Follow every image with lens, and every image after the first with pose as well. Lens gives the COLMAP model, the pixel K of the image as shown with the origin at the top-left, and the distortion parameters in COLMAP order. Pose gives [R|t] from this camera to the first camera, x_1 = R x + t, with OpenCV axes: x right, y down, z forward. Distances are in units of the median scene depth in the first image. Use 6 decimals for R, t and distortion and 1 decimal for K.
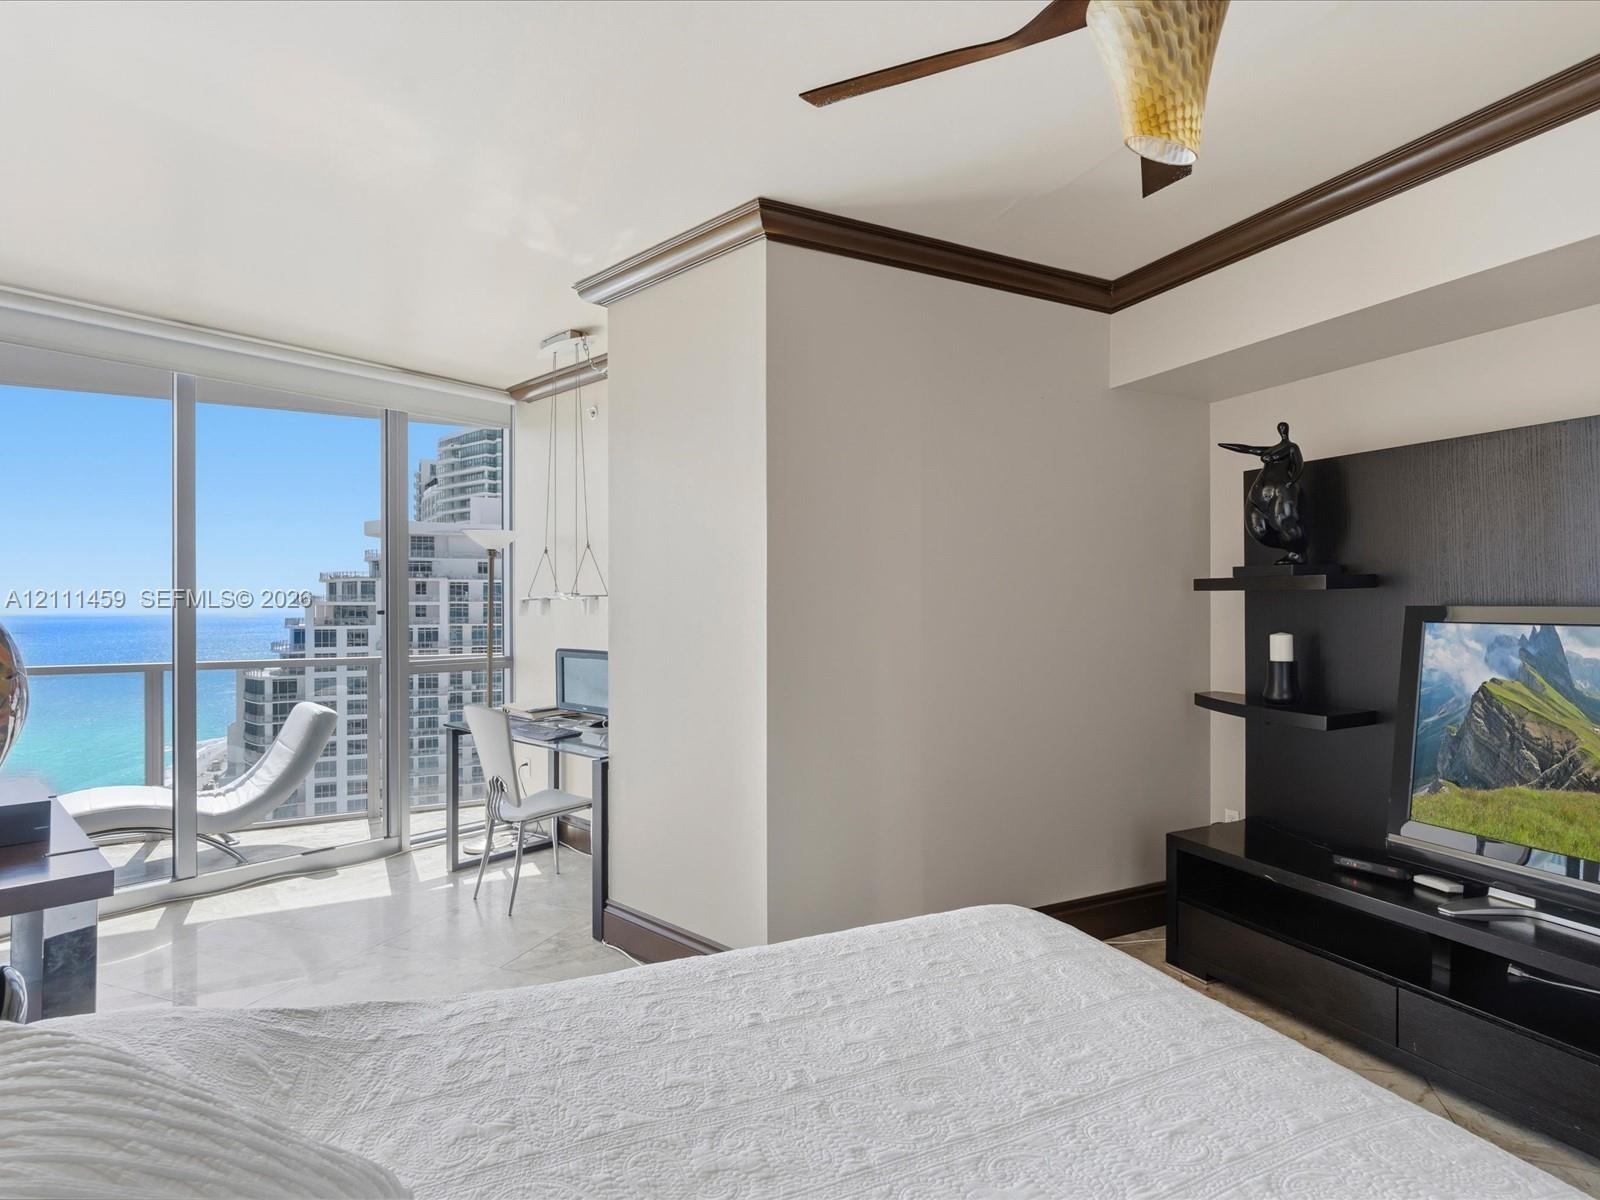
lens RADIAL K [[812.3, 0, 809.2], [0, 812.3, 602.8], [0, 0, 1]] dist [-0.023867, 0.009108]
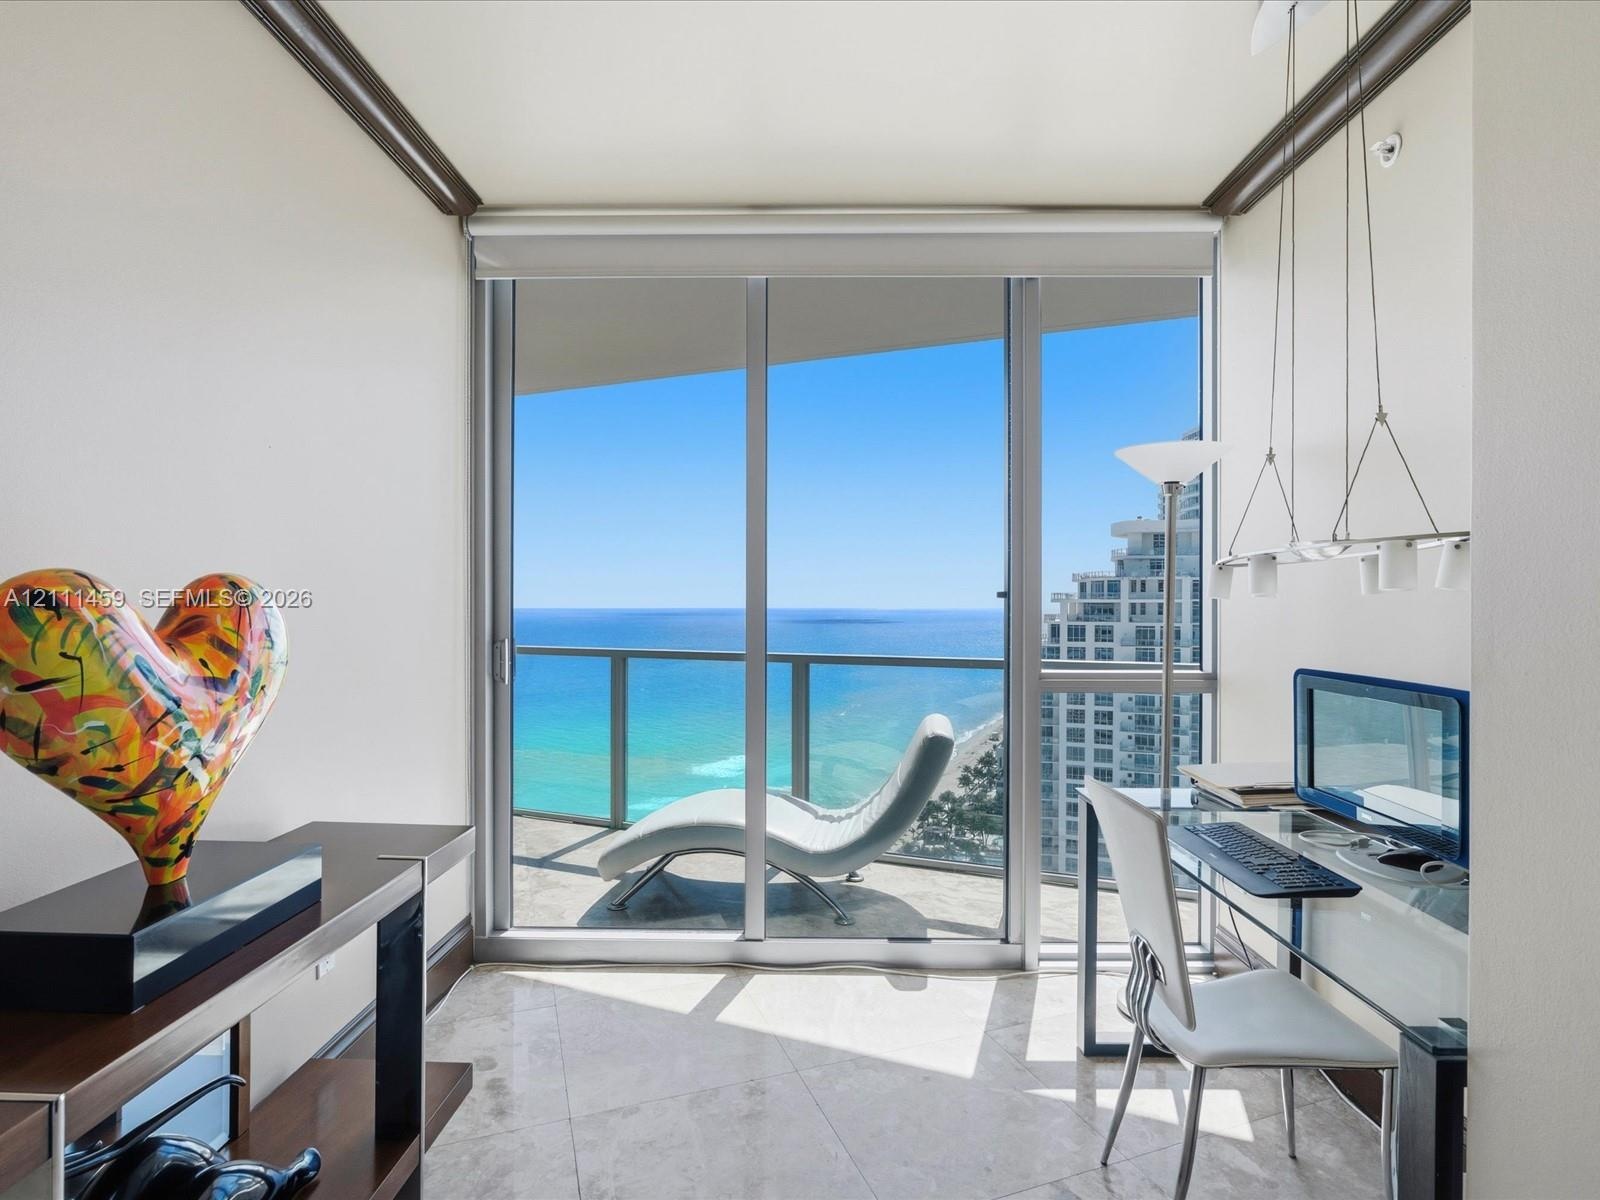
lens RADIAL K [[812.3, 0, 809.2], [0, 812.3, 602.8], [0, 0, 1]] dist [-0.023867, 0.009108]
pose [[0.650205, 0.005083, -0.759742, -0.124042], [-0.003803, 0.999987, 0.003436, 0.016313], [0.759749, 0.000655, 0.650216, 0.426103]]
